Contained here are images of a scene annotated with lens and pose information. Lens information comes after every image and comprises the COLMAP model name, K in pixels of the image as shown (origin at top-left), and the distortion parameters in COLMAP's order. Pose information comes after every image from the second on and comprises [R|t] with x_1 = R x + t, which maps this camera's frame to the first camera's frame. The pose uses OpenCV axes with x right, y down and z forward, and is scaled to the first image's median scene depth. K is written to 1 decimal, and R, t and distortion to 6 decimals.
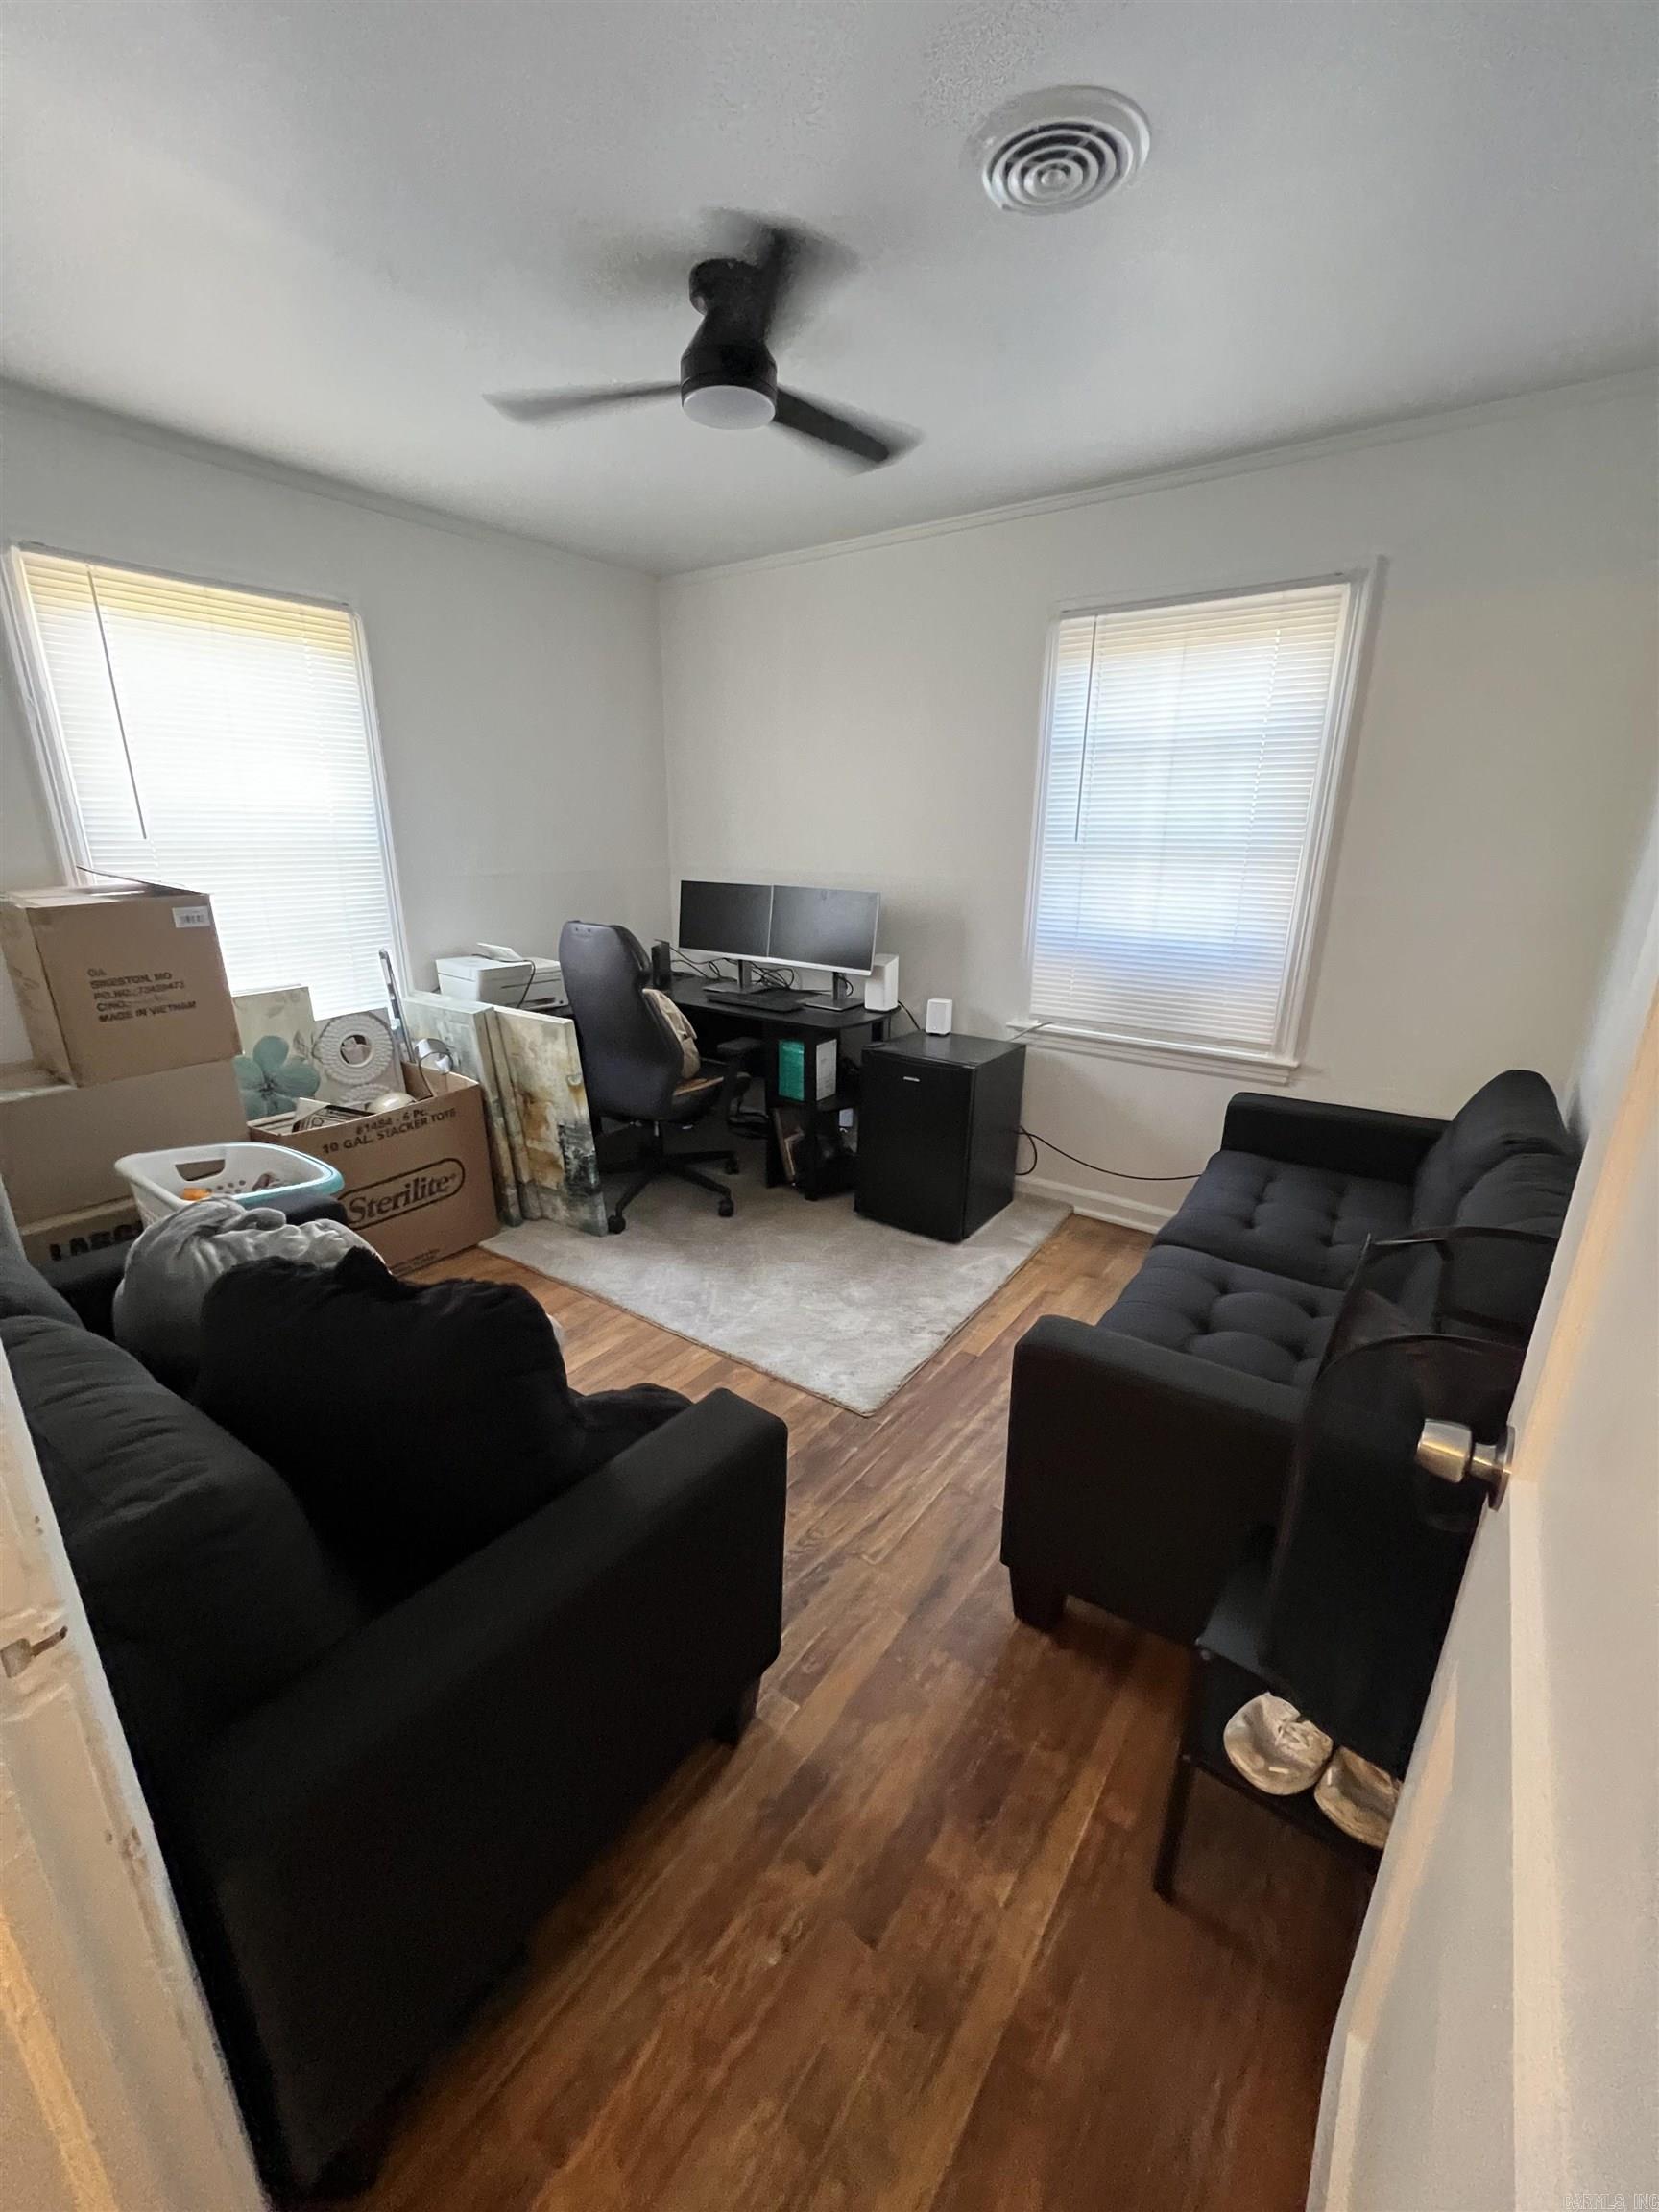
lens RADIAL K [[888.7, 0, 826.6], [0, 888.7, 1108.1], [0, 0, 1]] dist [0.000937, 0.000048]
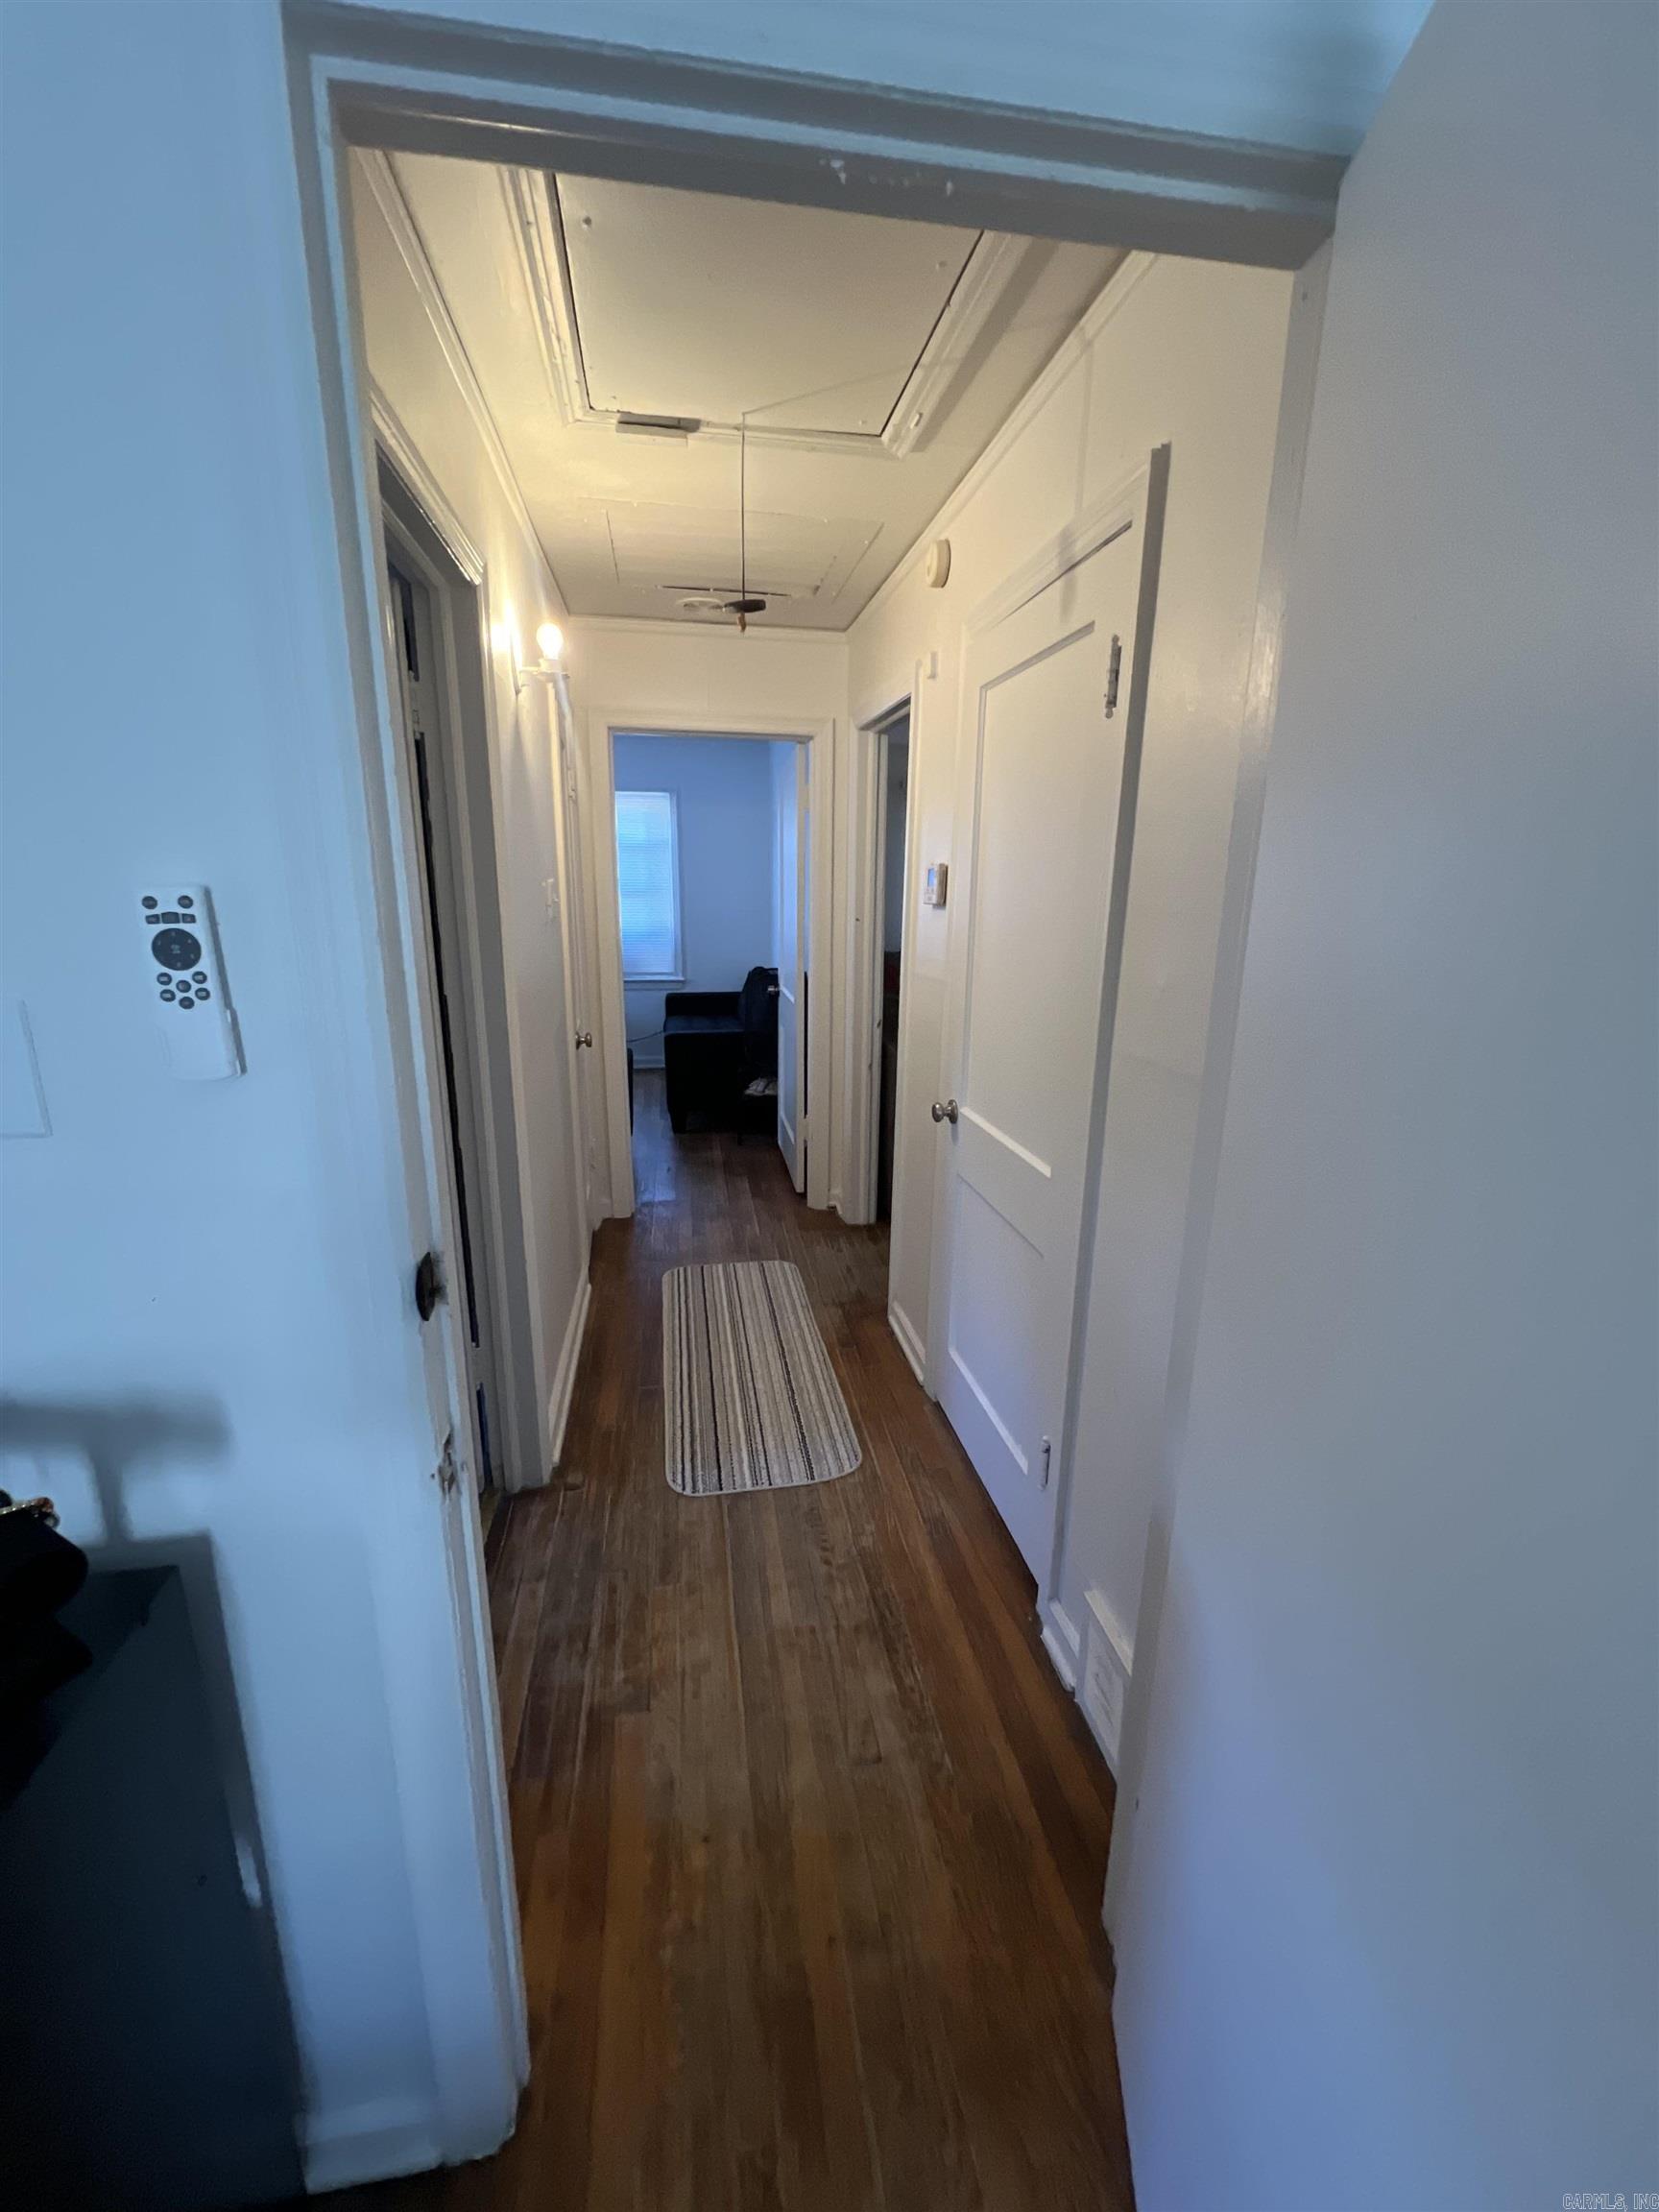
lens RADIAL K [[888.7, 0, 825.0], [0, 888.7, 1105.2], [0, 0, 1]] dist [0.000937, 0.000048]
pose [[0.697606, -0.175623, 0.694624, -1.115207], [0.209577, 0.977108, 0.036567, 0.323346], [-0.685145, 0.120067, 0.718443, -1.155793]]
